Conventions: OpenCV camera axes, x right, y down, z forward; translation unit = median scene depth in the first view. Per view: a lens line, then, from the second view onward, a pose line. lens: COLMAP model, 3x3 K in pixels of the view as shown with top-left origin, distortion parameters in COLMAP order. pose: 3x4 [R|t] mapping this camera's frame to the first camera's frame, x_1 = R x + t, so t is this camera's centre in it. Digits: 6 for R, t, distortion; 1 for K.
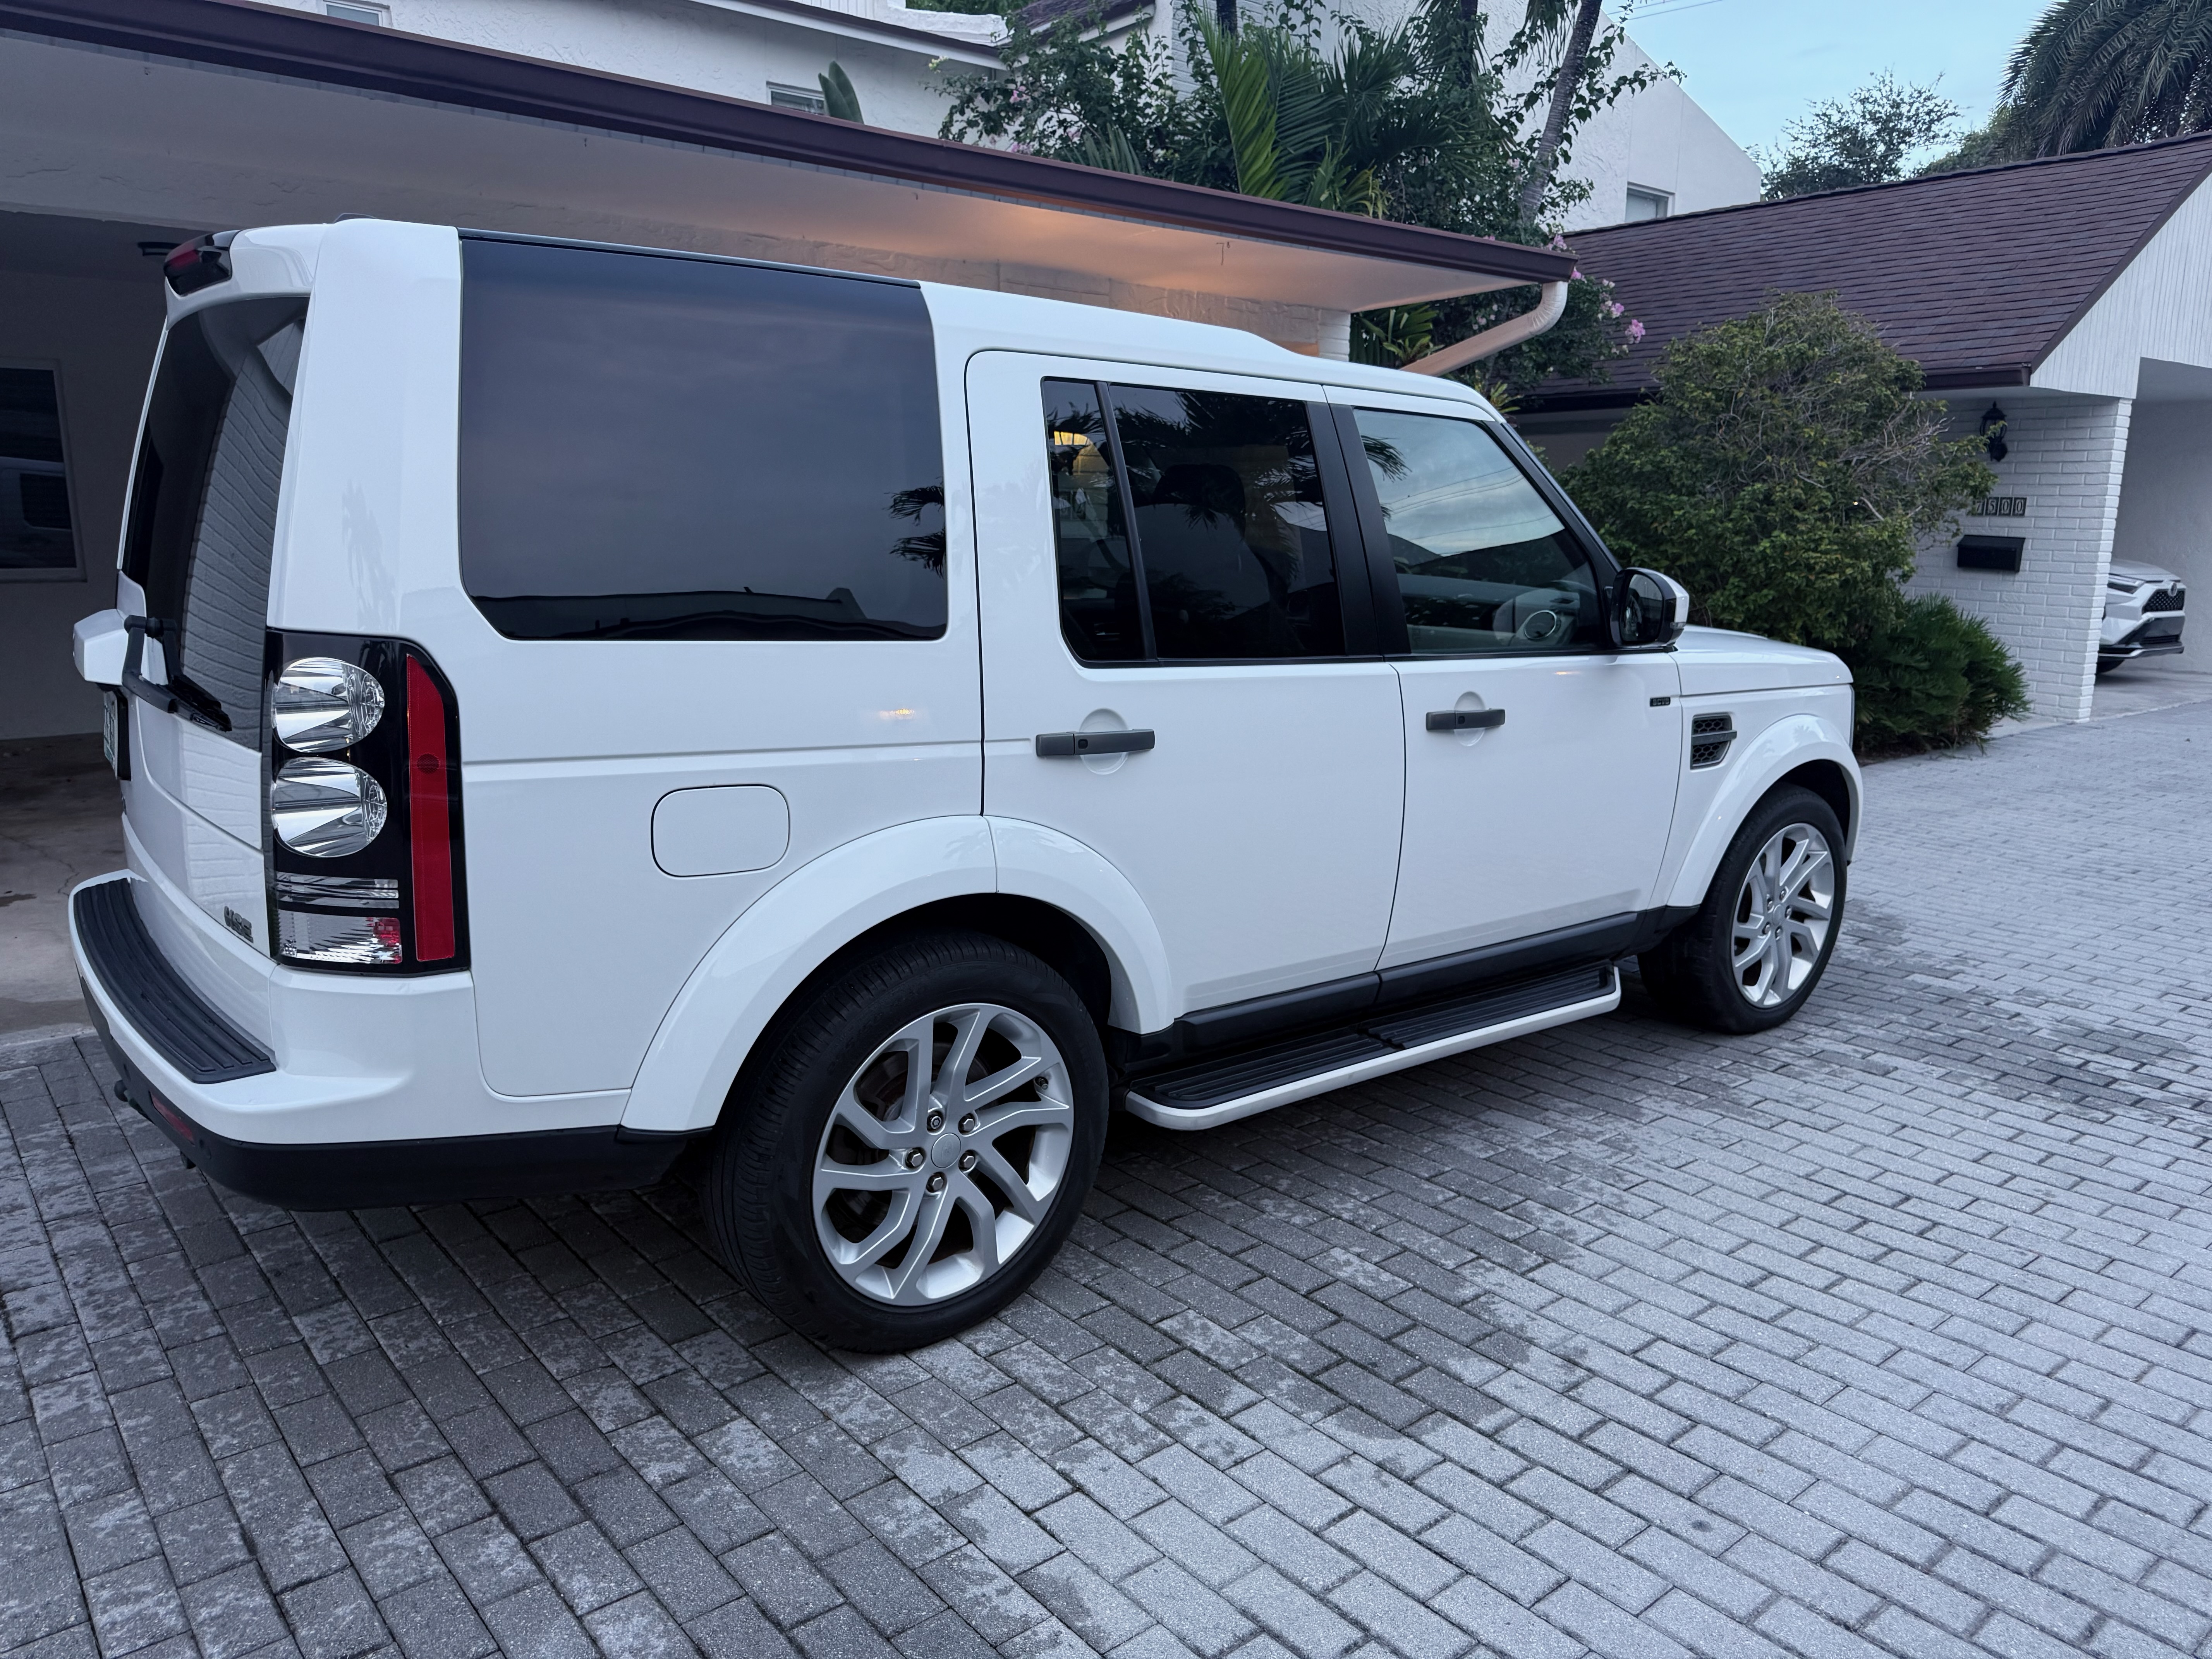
lens RADIAL K [[1563.8, 0, 1119.1], [0, 1563.8, 836.9], [0, 0, 1]] dist [0.031376, -0.037382]
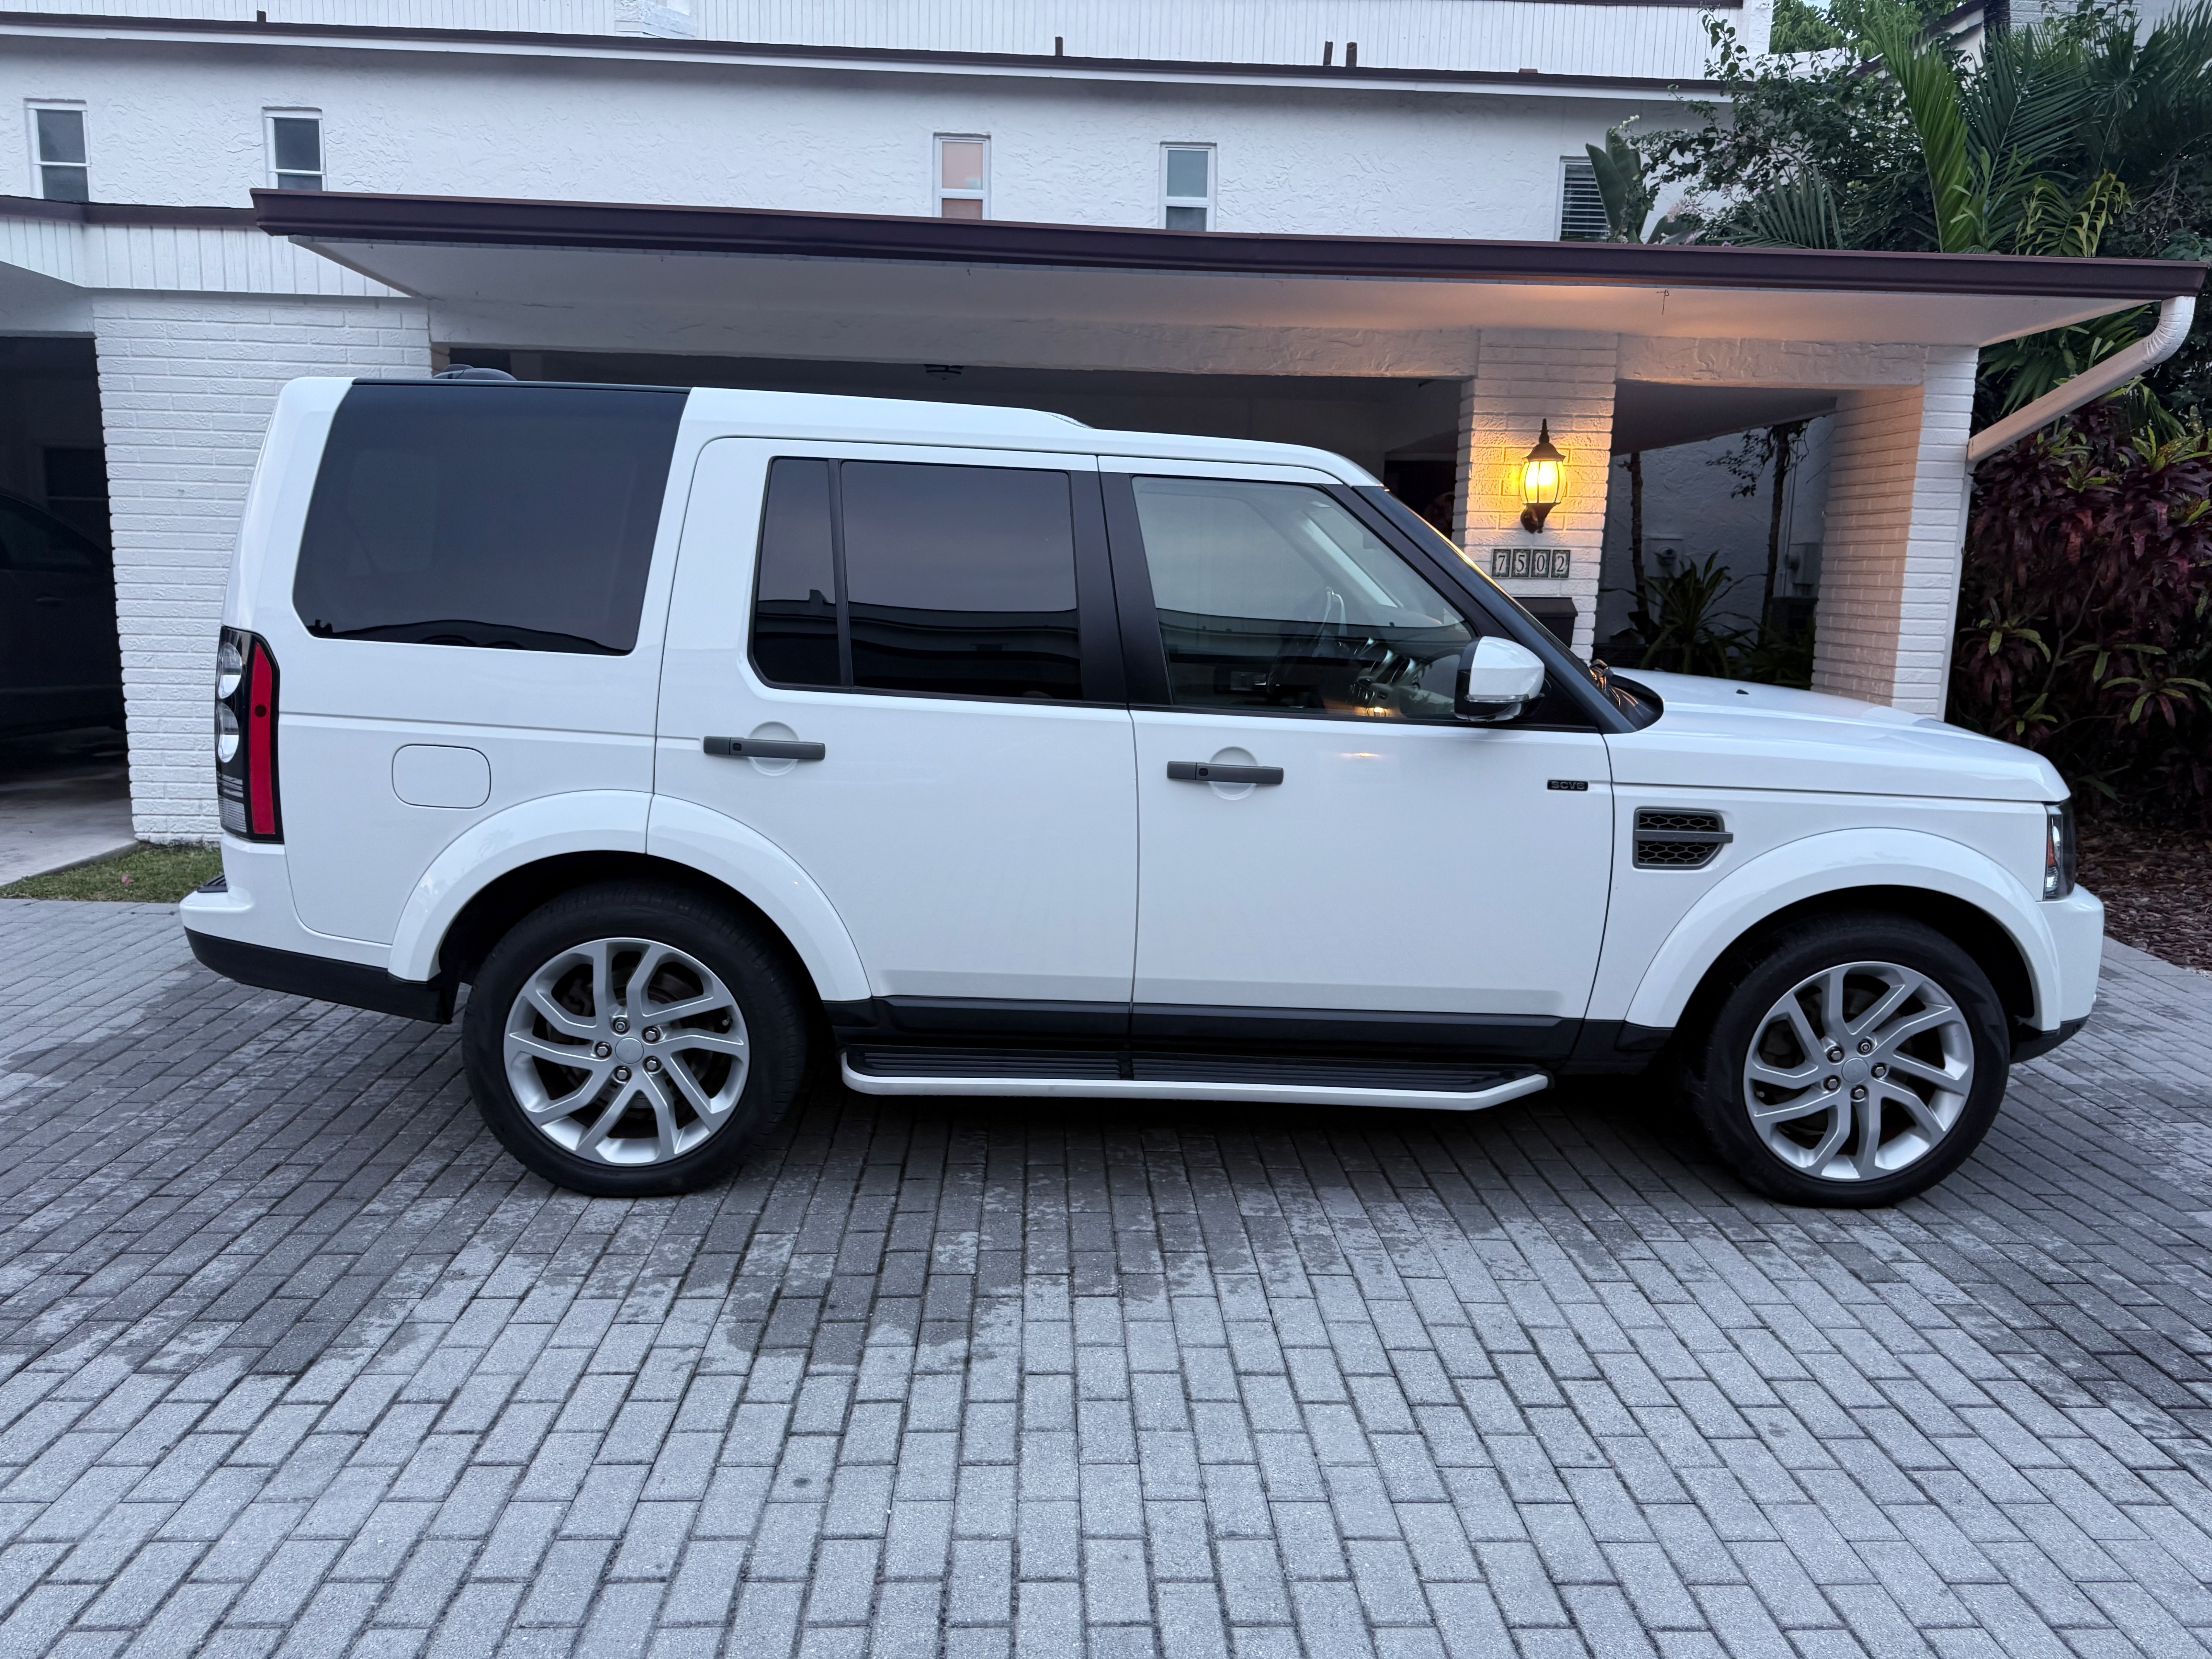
lens RADIAL K [[1563.8, 0, 1112.8], [0, 1563.8, 825.8], [0, 0, 1]] dist [0.031376, -0.037382]
pose [[0.797603, 0.111149, -0.592854, 0.855714], [-0.137277, 0.990532, 0.001019, -0.035384], [0.587354, 0.080572, 0.805310, 0.153751]]
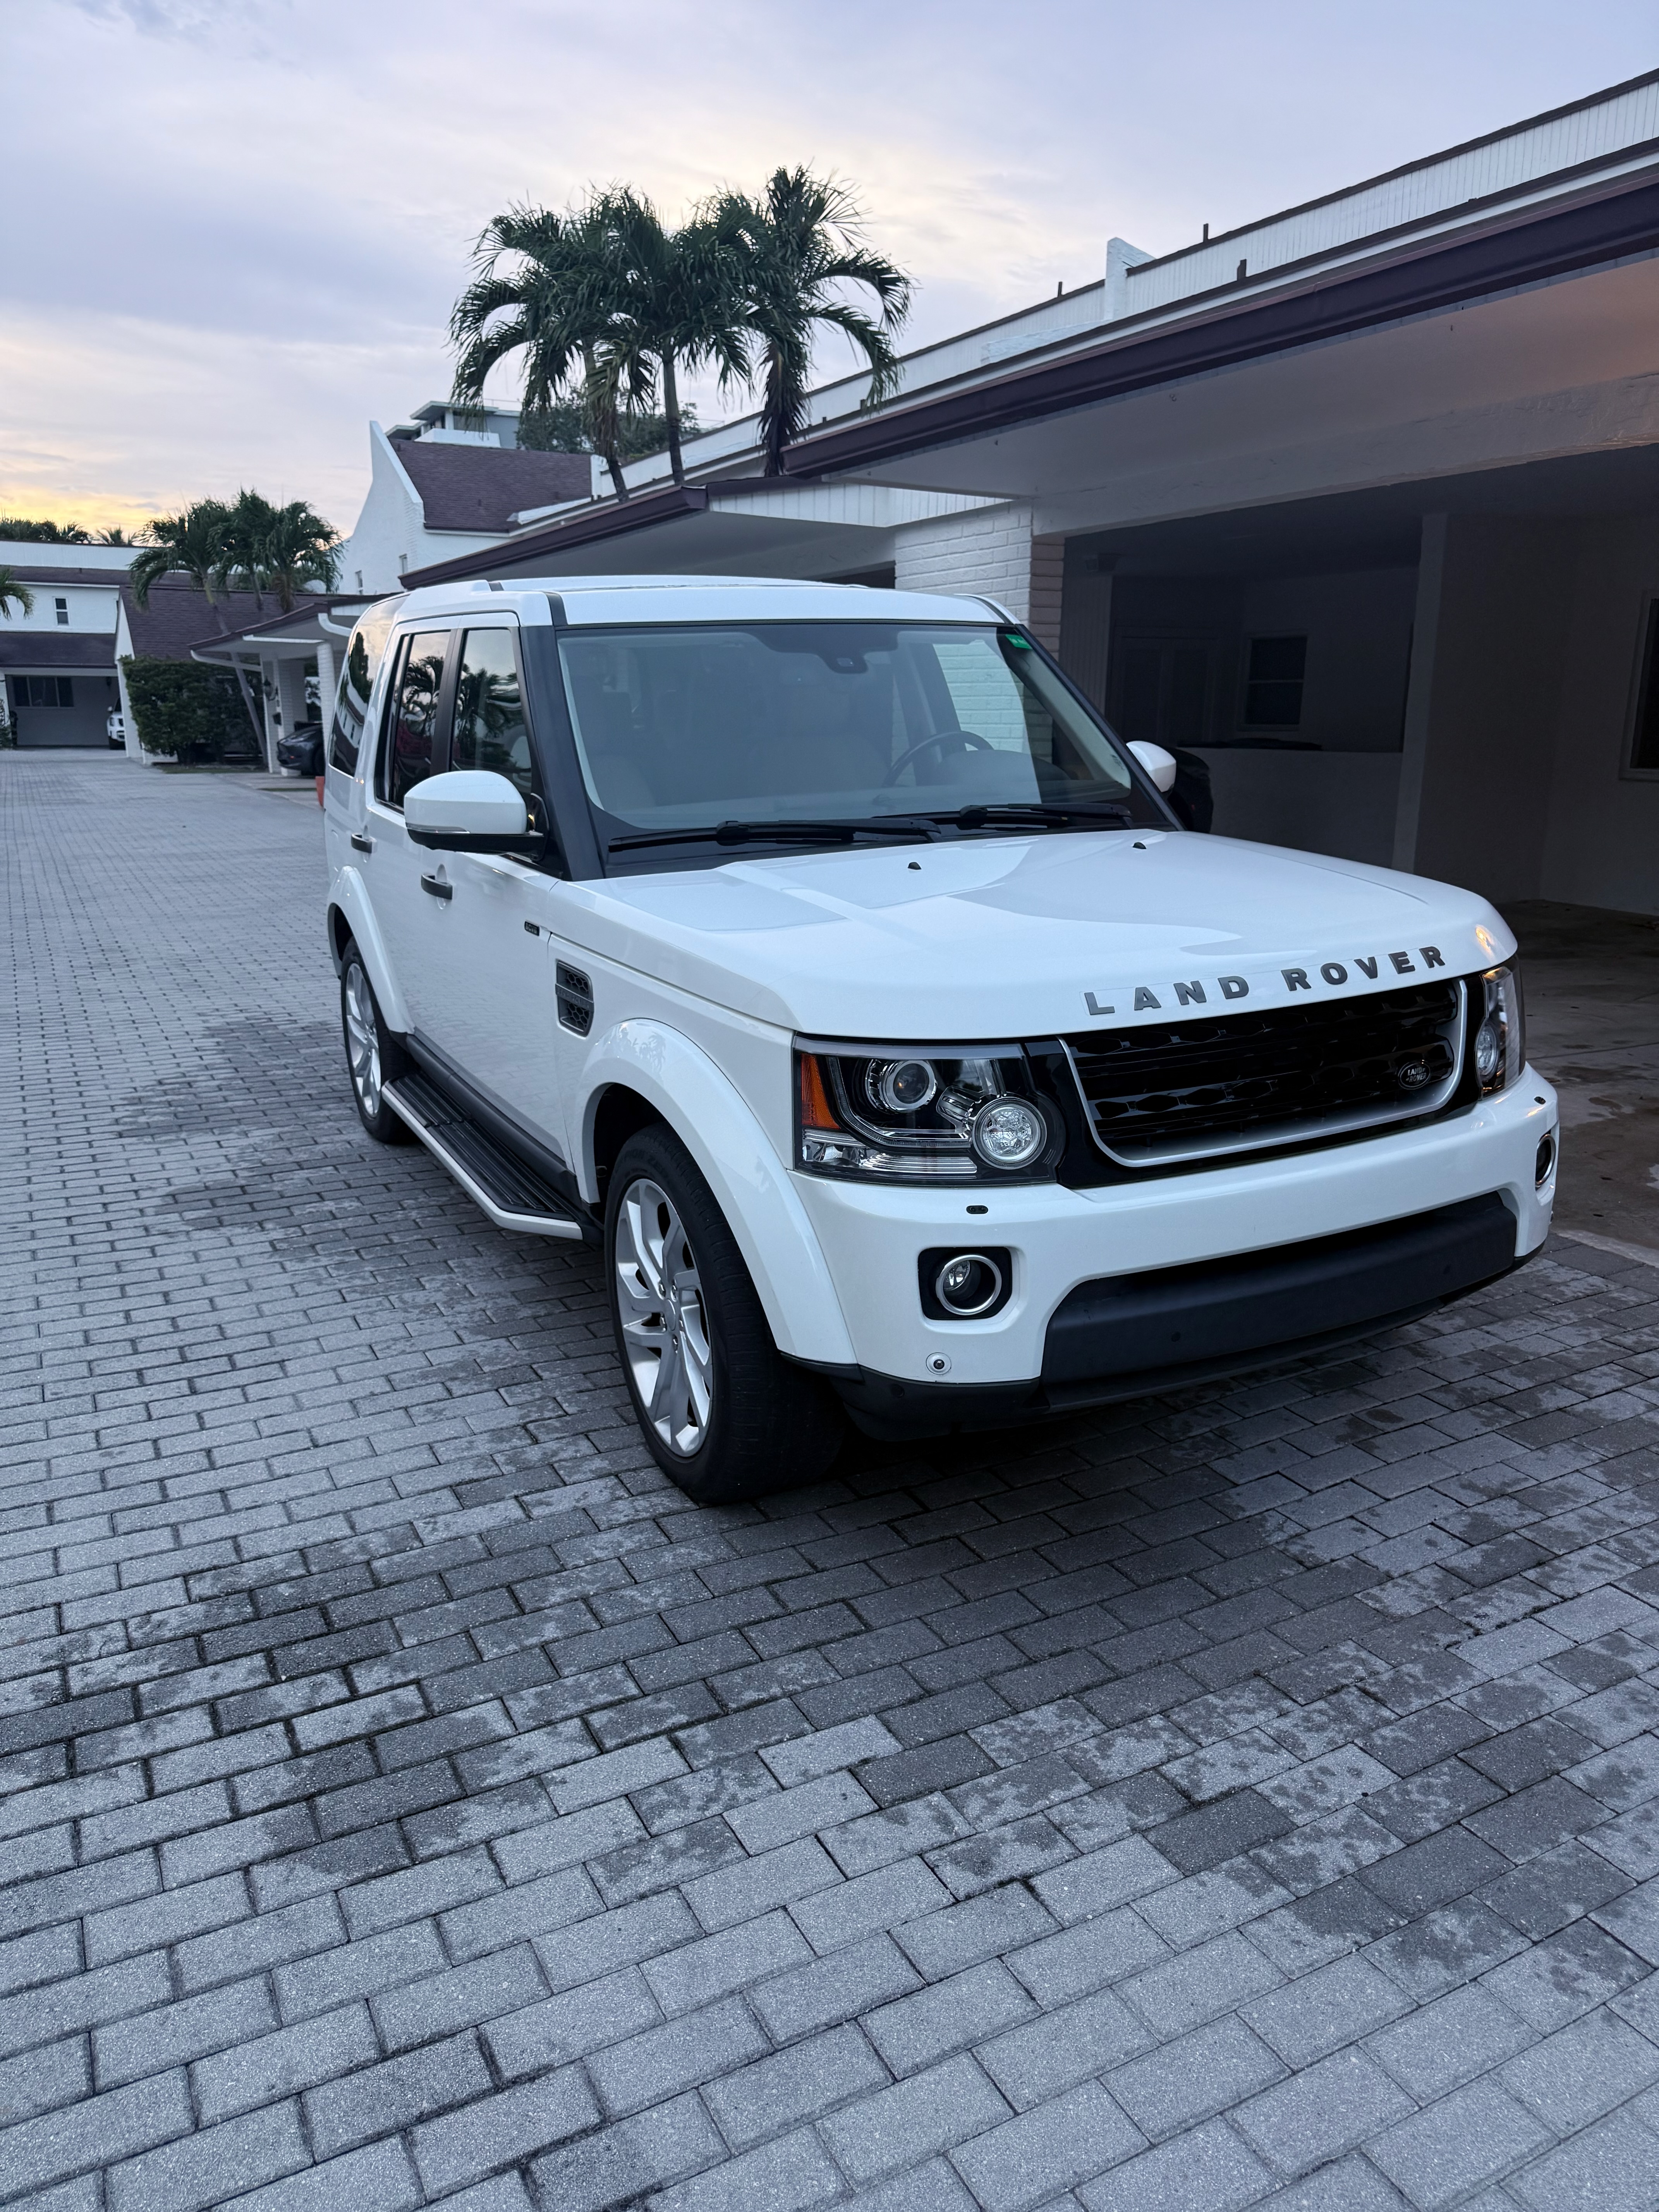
lens RADIAL K [[1563.8, 0, 826.4], [0, 1563.8, 1110.9], [0, 0, 1]] dist [0.031376, -0.037382]
pose [[-0.212195, 0.232831, -0.949085, 1.496791], [-0.200227, 0.940239, 0.275427, -0.338647], [0.956495, 0.248477, -0.152895, 1.681972]]
